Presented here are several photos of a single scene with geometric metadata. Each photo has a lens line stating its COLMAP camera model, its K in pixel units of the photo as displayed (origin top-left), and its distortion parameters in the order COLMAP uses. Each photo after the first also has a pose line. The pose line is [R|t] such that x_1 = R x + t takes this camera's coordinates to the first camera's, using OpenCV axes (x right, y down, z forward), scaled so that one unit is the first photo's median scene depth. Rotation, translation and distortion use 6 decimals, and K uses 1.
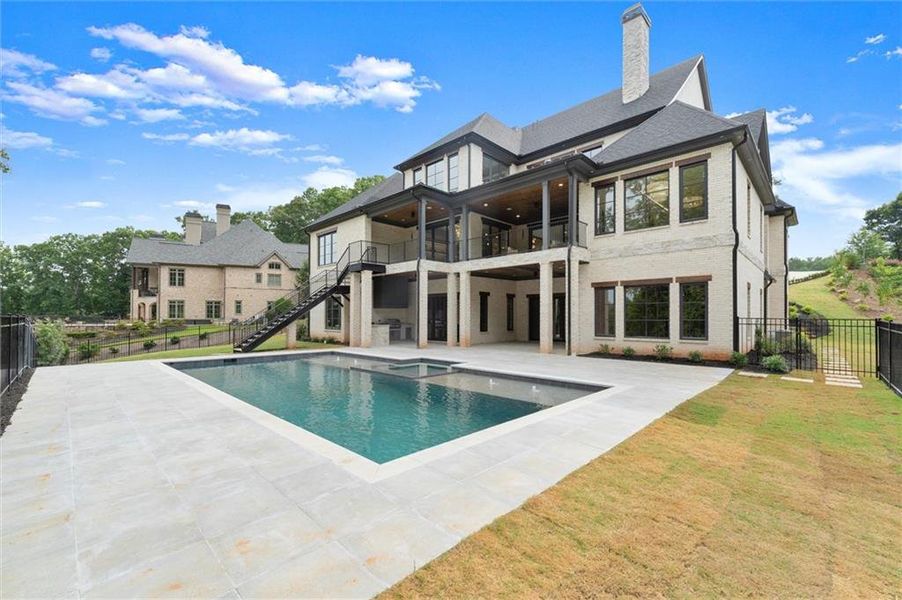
lens RADIAL K [[390.0, 0, 443.6], [0, 390.0, 302.2], [0, 0, 1]] dist [0.002038, -0.000783]
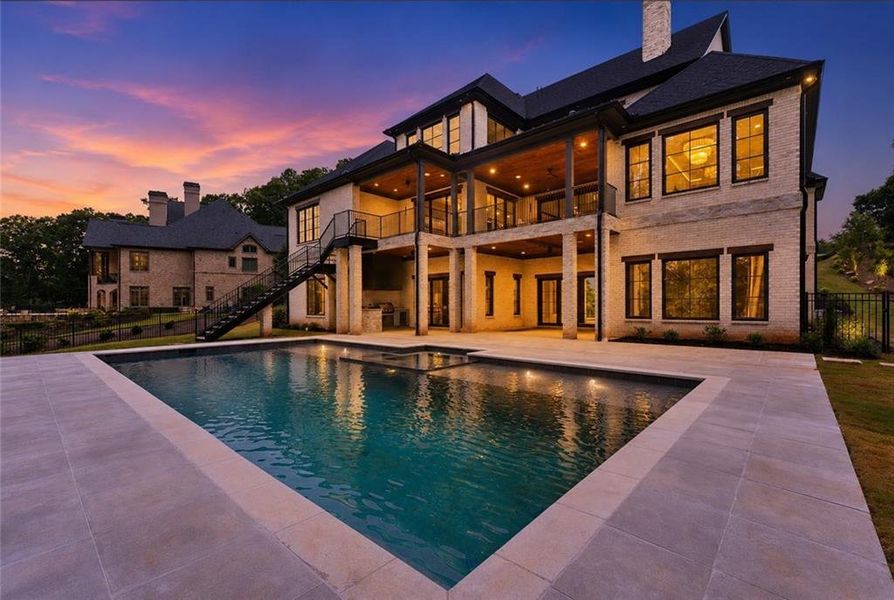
lens RADIAL K [[383.9, 0, 452.1], [0, 383.9, 304.7], [0, 0, 1]] dist [-0.001791, 0.000793]
pose [[0.997707, -0.003988, 0.067562, -0.040529], [0.001798, 0.999472, 0.032448, 0.021193], [-0.067656, -0.032252, 0.997187, 0.131886]]
